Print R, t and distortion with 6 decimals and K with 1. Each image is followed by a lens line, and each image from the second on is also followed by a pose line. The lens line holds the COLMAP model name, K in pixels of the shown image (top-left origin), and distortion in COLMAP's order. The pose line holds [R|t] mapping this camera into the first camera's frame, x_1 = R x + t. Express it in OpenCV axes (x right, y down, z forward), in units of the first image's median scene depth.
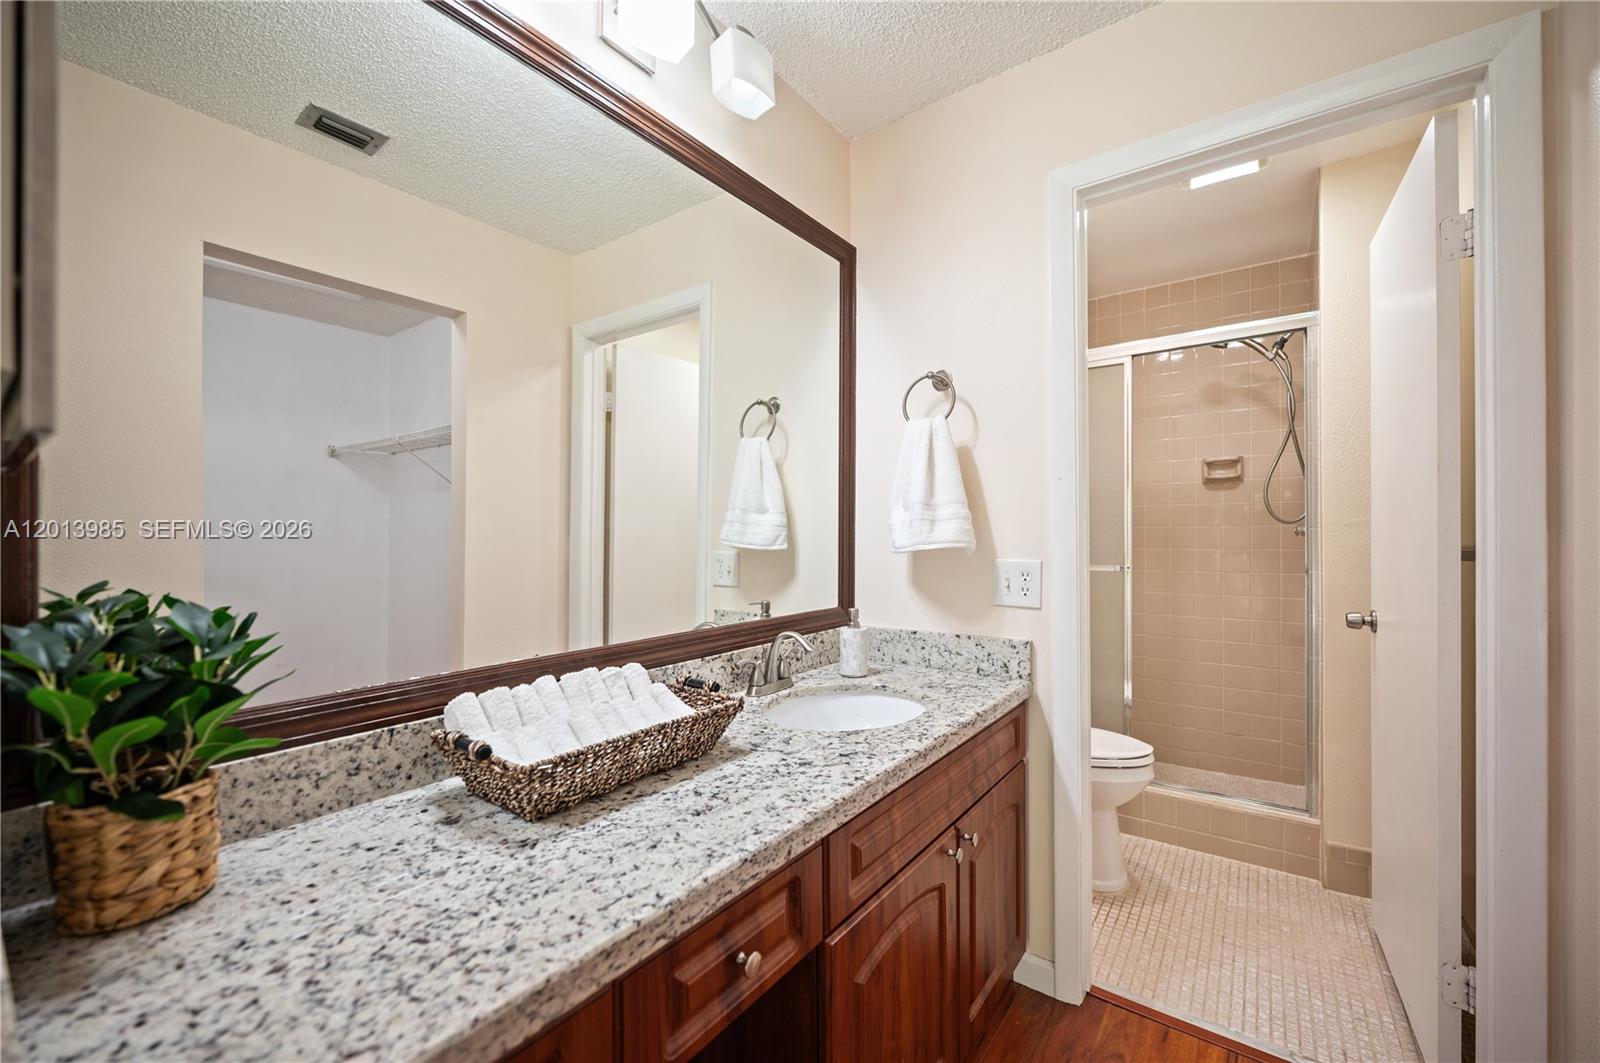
lens RADIAL K [[641.0, 0, 800.2], [0, 641.0, 540.9], [0, 0, 1]] dist [-0.001768, -0.000062]
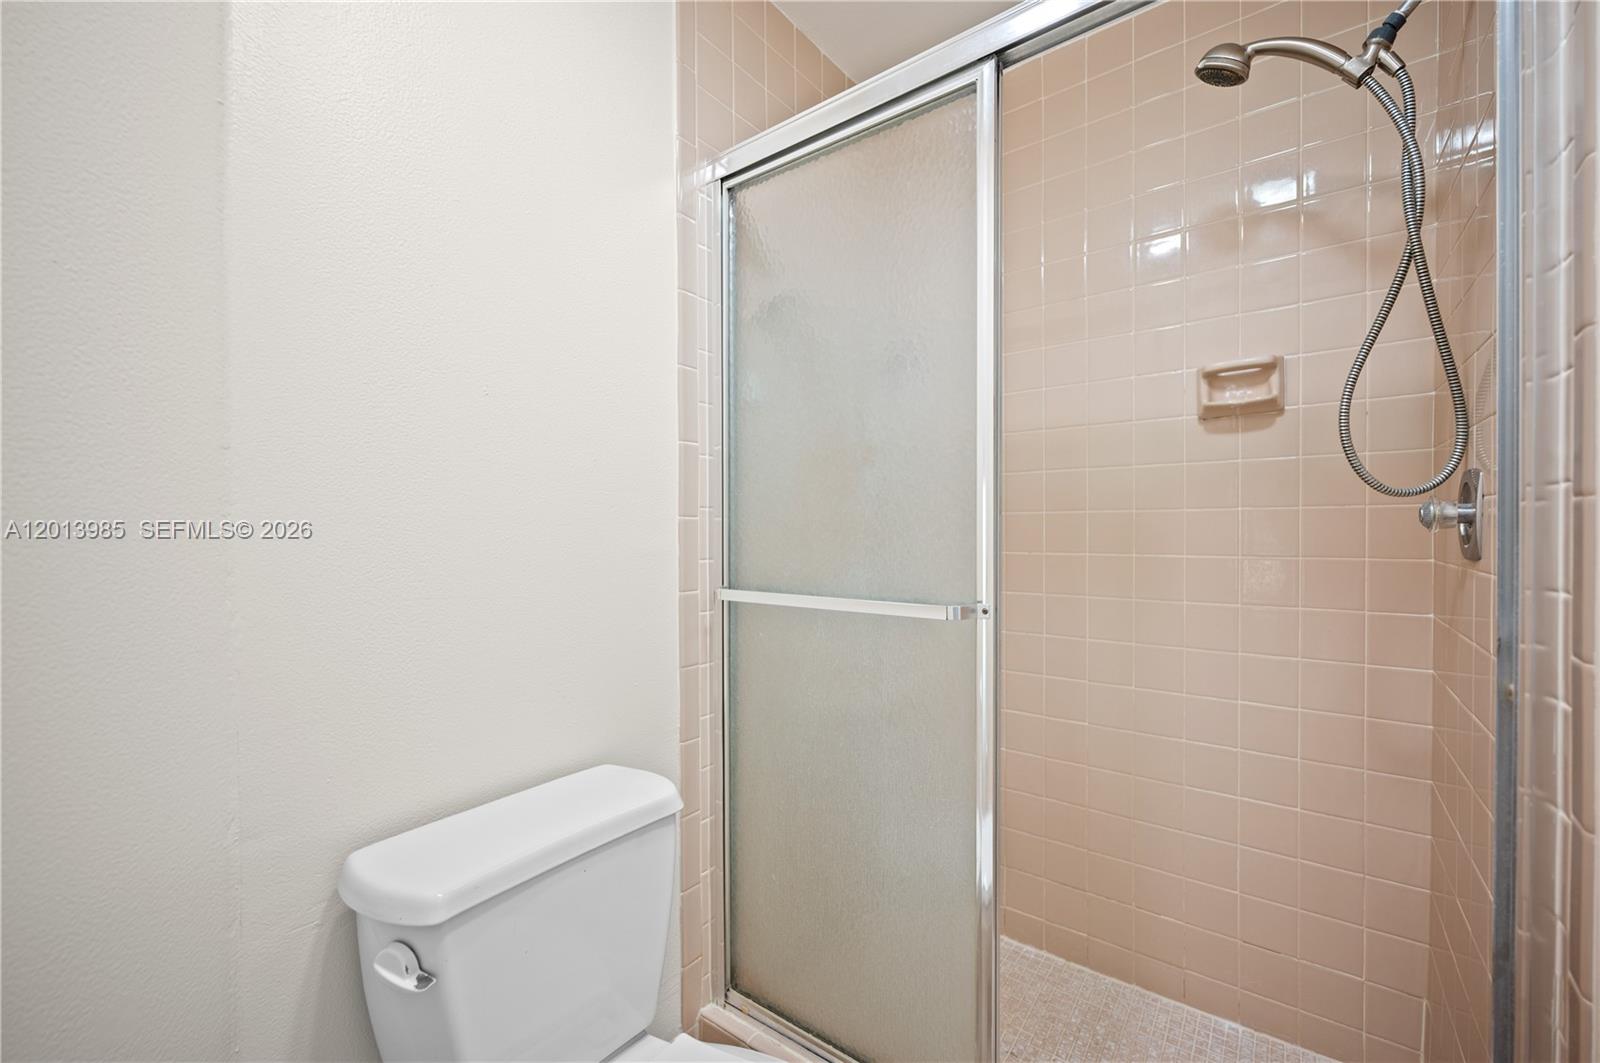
lens RADIAL K [[641.0, 0, 800.2], [0, 641.0, 540.9], [0, 0, 1]] dist [-0.001768, -0.000062]
pose [[0.999537, -0.002645, -0.030324, 0.349967], [0.002878, 0.999966, 0.007665, -0.000953], [0.030302, -0.007749, 0.999511, 0.517773]]
